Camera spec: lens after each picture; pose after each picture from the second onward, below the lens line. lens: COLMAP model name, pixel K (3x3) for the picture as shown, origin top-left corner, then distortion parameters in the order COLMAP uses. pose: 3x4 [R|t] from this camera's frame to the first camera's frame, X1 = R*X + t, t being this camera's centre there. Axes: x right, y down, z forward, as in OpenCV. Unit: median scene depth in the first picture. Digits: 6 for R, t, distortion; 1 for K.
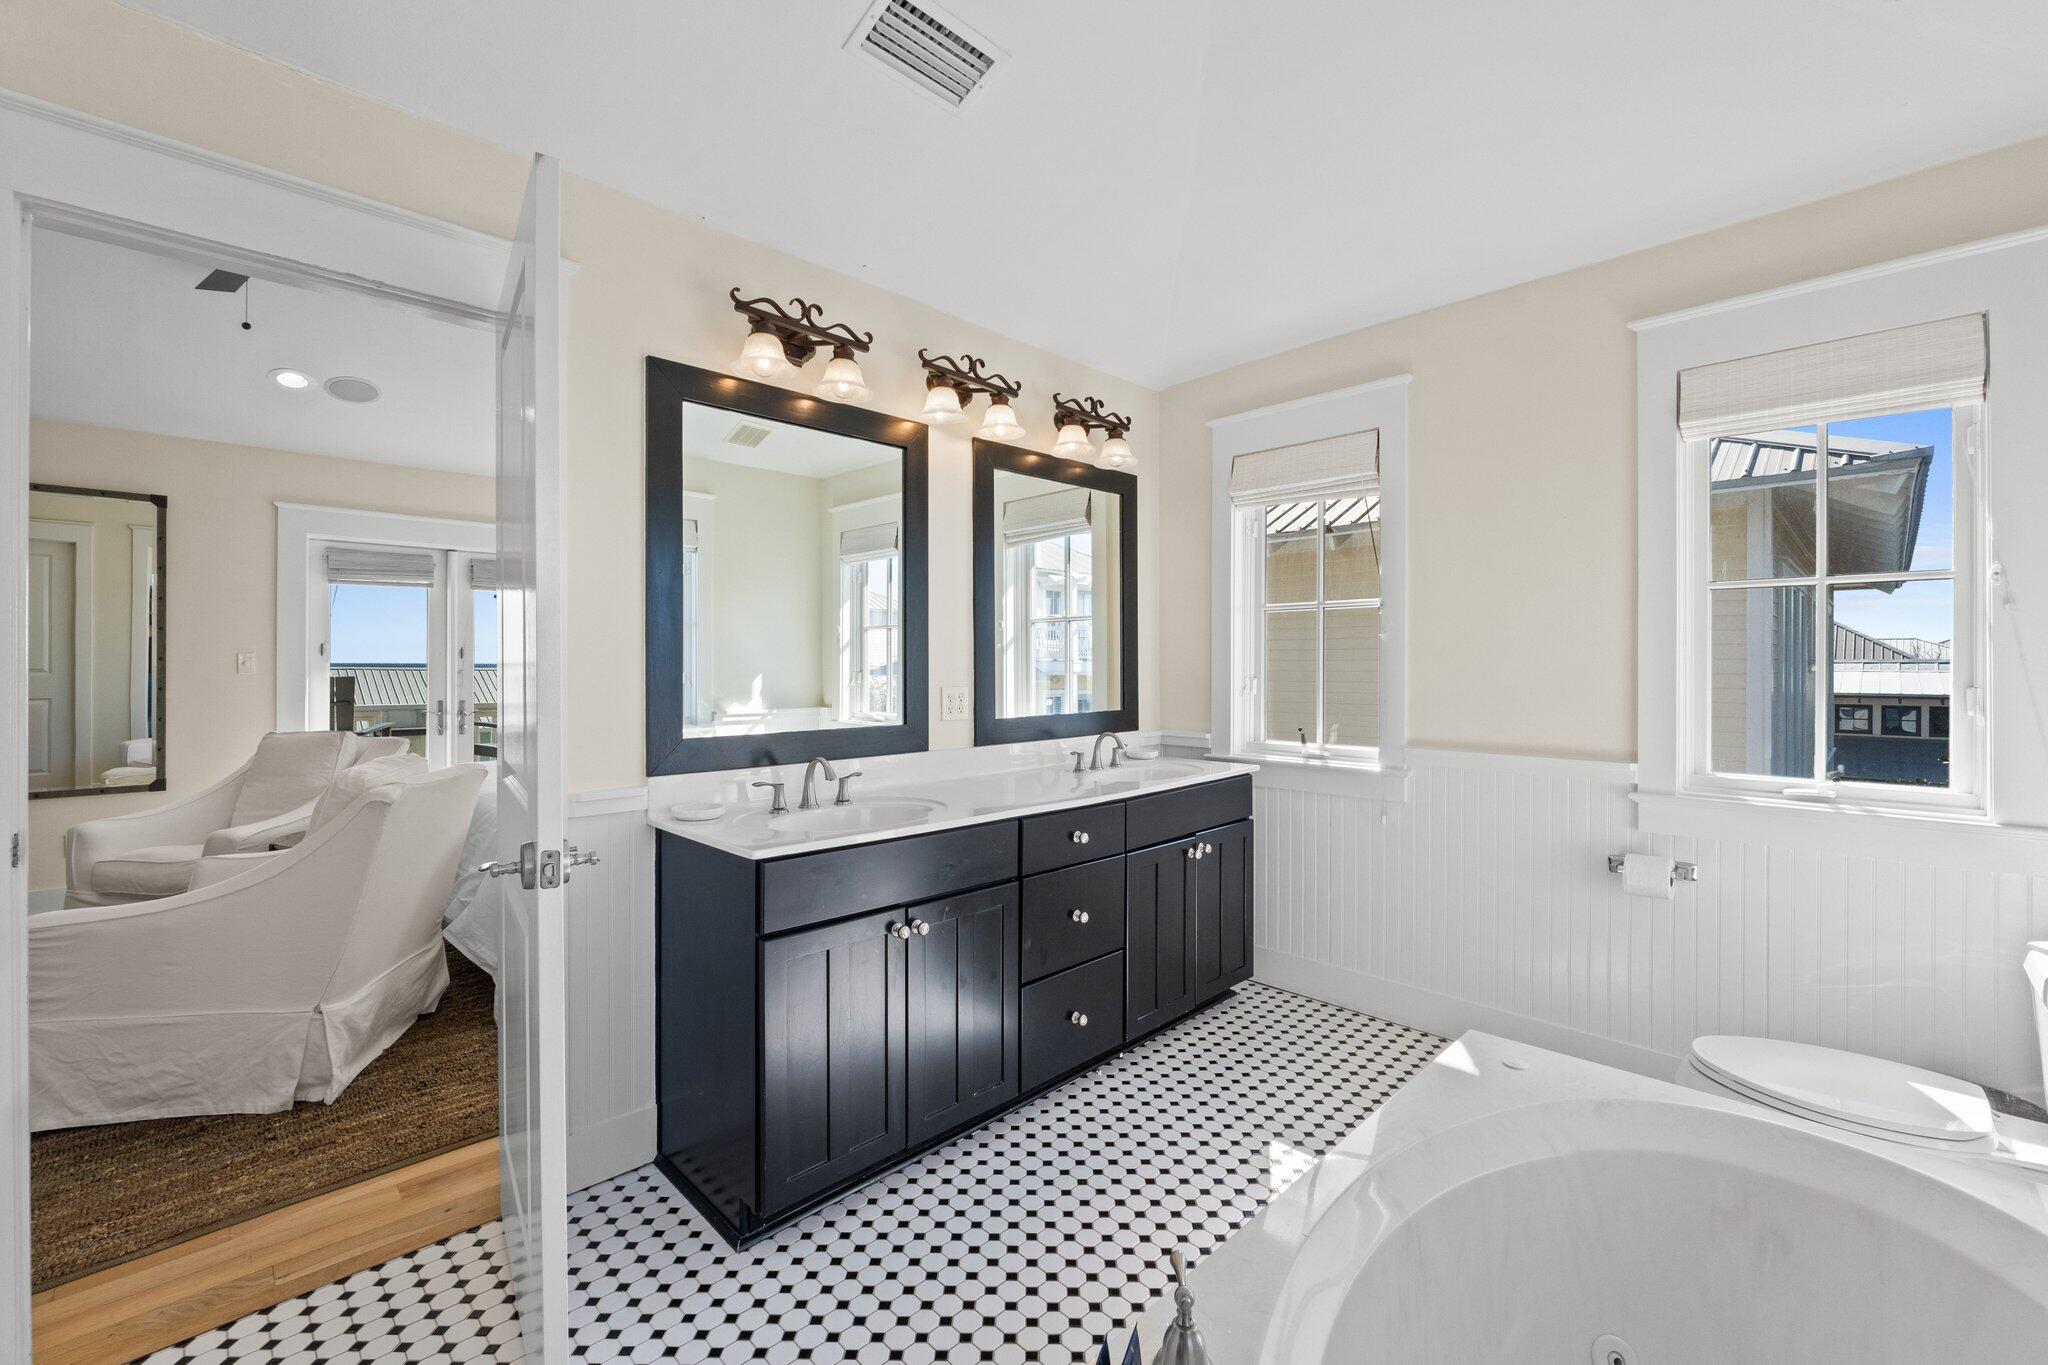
lens RADIAL K [[861.9, 0, 1020.2], [0, 861.9, 665.6], [0, 0, 1]] dist [-0.009430, 0.000108]
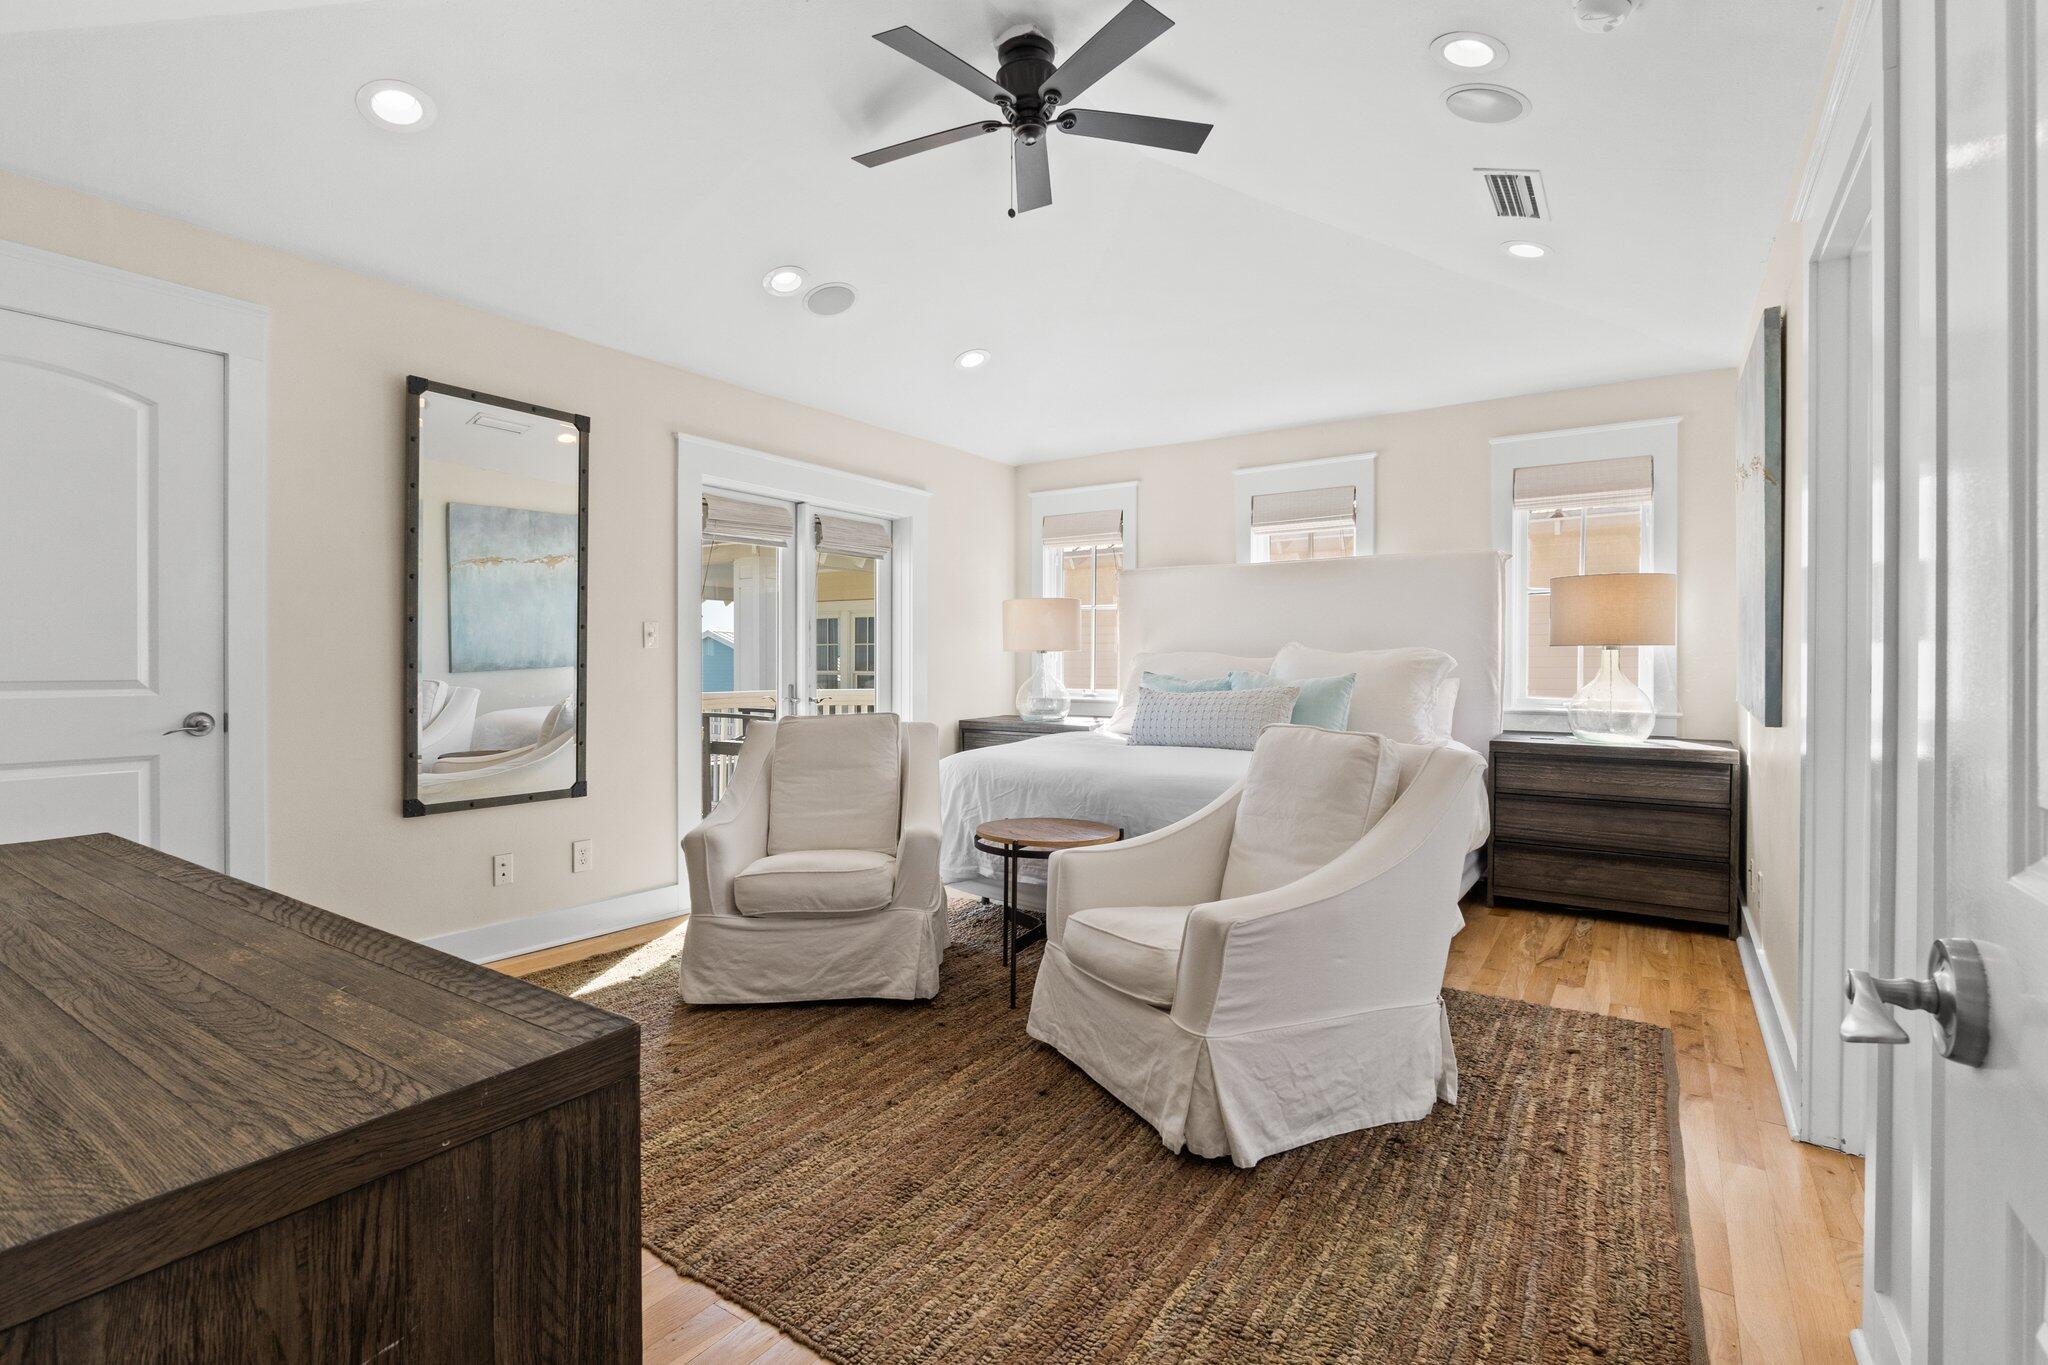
lens RADIAL K [[953.1, 0, 1018.5], [0, 953.1, 678.6], [0, 0, 1]] dist [-0.010771, -0.000483]
pose [[0.978243, -0.003625, 0.207433, -1.474840], [0.002308, 0.999976, 0.006592, 0.063483], [-0.207452, -0.005970, 0.978227, 0.132640]]
